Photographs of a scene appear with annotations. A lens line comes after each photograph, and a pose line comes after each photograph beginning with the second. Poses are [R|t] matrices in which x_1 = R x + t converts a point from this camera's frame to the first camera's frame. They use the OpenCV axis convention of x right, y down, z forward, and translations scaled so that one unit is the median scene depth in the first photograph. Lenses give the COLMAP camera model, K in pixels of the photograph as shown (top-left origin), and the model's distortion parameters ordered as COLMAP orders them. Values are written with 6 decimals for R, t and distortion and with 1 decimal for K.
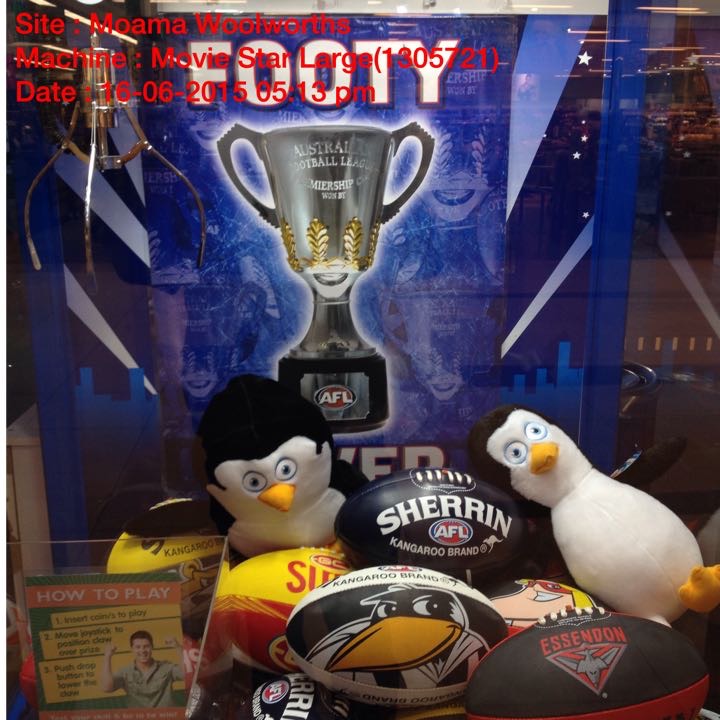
lens RADIAL K [[888.1, 0, 364.0], [0, 888.1, 356.6], [0, 0, 1]] dist [0.017592, 0.000000]
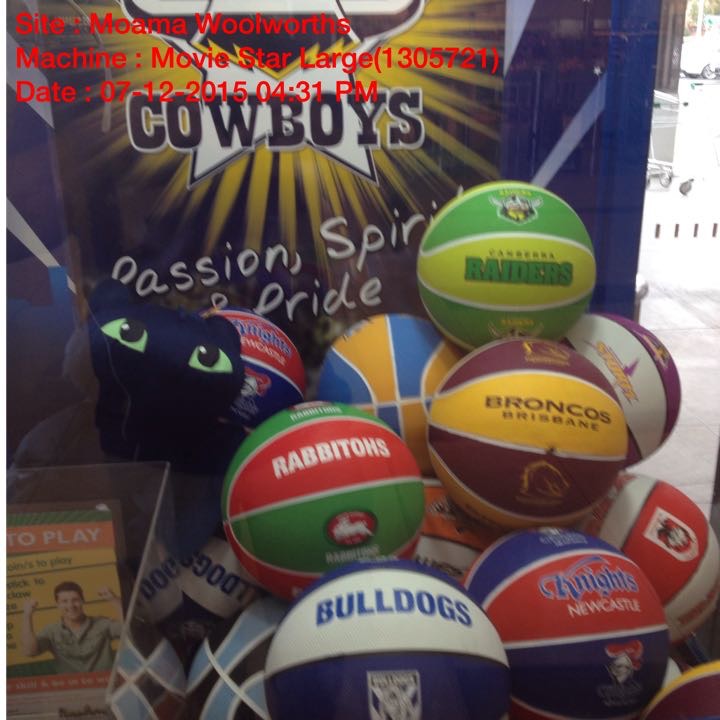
lens RADIAL K [[888.1, 0, 393.6], [0, 888.1, 370.7], [0, 0, 1]] dist [0.017592, 0.000000]
pose [[0.997729, -0.028311, 0.061117, 0.001579], [0.022372, 0.995153, 0.095764, 0.044217], [-0.063532, -0.094179, 0.993526, 0.188685]]
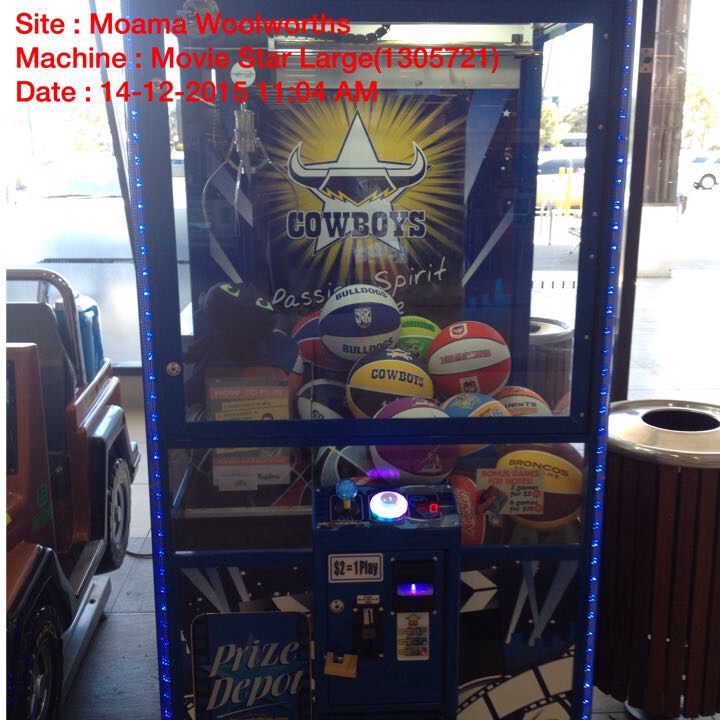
lens RADIAL K [[888.1, 0, 367.3], [0, 888.1, 360.1], [0, 0, 1]] dist [0.017592, 0.000000]
pose [[0.999988, -0.003064, -0.003720, -0.026693], [0.002951, 0.999545, -0.030023, 0.242583], [0.003810, 0.030011, 0.999542, -0.885371]]
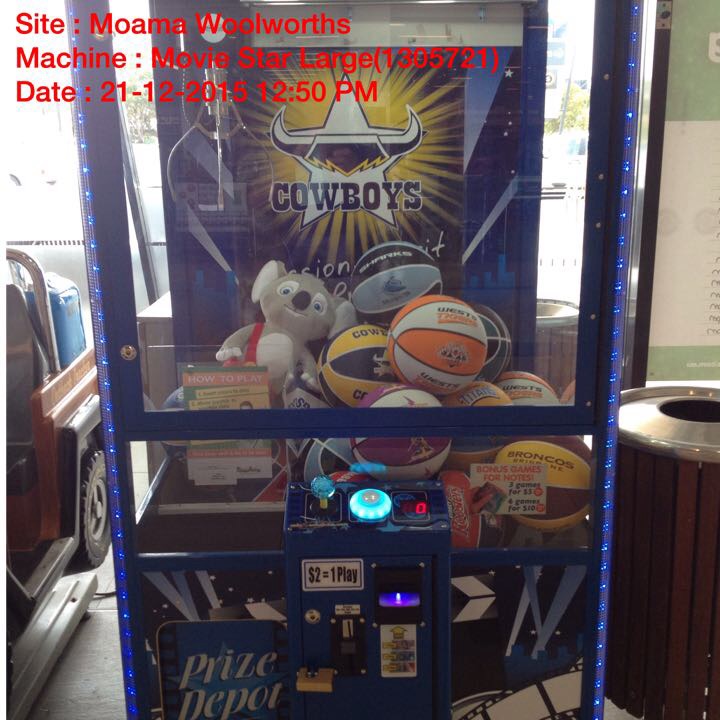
lens RADIAL K [[888.1, 0, 353.5], [0, 888.1, 356.4], [0, 0, 1]] dist [0.017592, 0.000000]
pose [[0.999218, -0.005265, -0.039177, 0.030823], [0.004502, 0.999799, -0.019541, 0.245691], [0.039272, 0.019349, 0.999041, -0.722140]]
